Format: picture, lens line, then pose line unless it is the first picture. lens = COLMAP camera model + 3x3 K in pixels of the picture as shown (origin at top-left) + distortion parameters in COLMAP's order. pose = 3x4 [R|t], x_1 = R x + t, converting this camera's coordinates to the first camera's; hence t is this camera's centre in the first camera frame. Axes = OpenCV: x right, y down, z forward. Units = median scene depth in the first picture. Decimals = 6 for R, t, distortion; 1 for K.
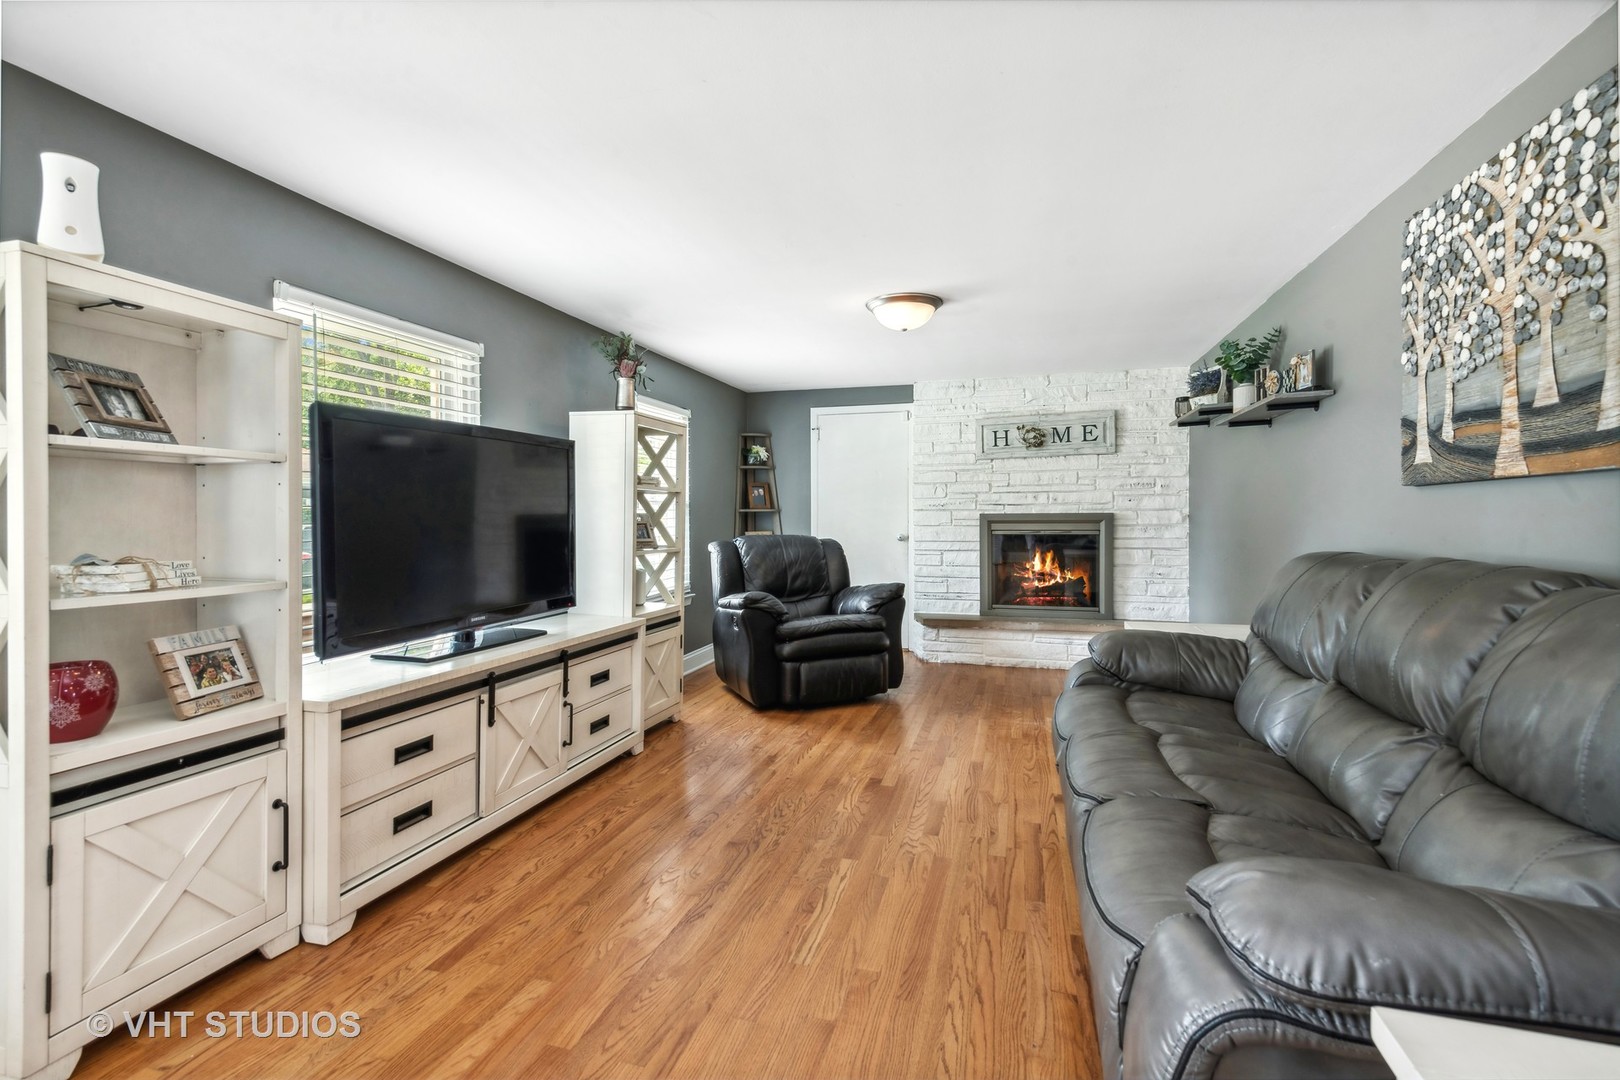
lens RADIAL K [[745.2, 0, 809.2], [0, 745.2, 524.5], [0, 0, 1]] dist [0.002010, 0.000030]
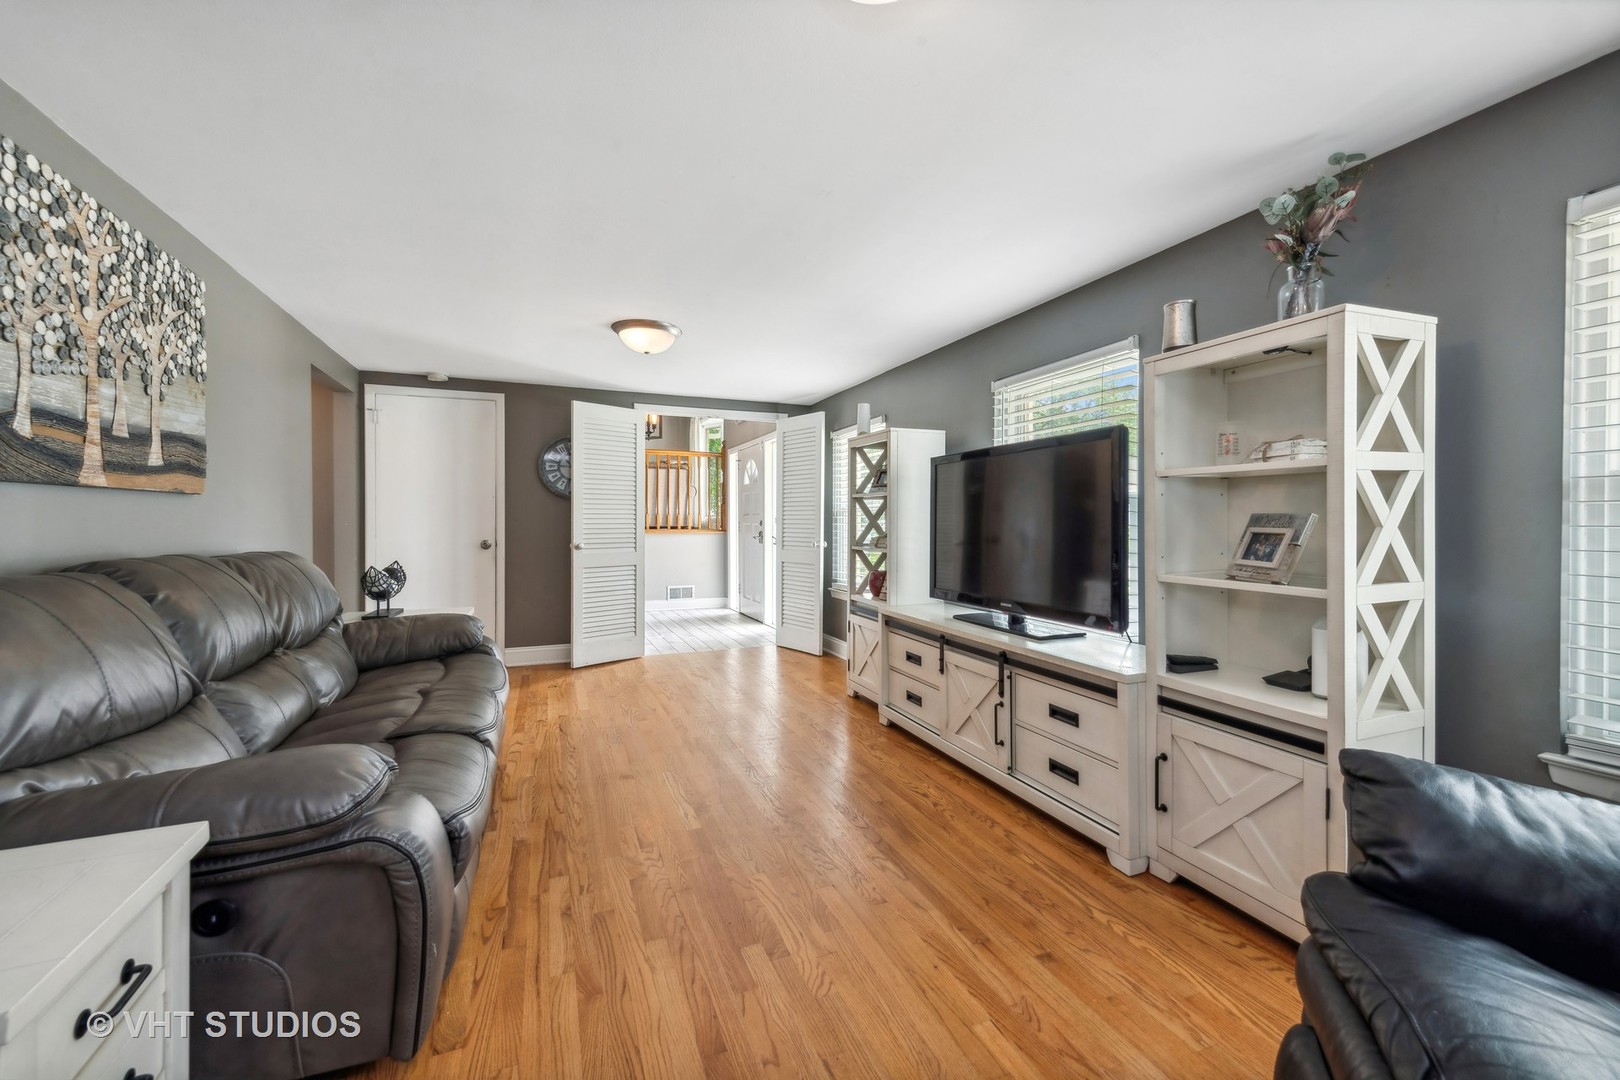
lens RADIAL K [[642.5, 0, 811.8], [0, 642.5, 527.1], [0, 0, 1]] dist [-0.000360, 0.000017]
pose [[-0.783361, 0.007902, -0.621517, 0.477358], [-0.007597, 0.999723, 0.022285, -0.021599], [0.621521, 0.022179, -0.783083, 1.732241]]
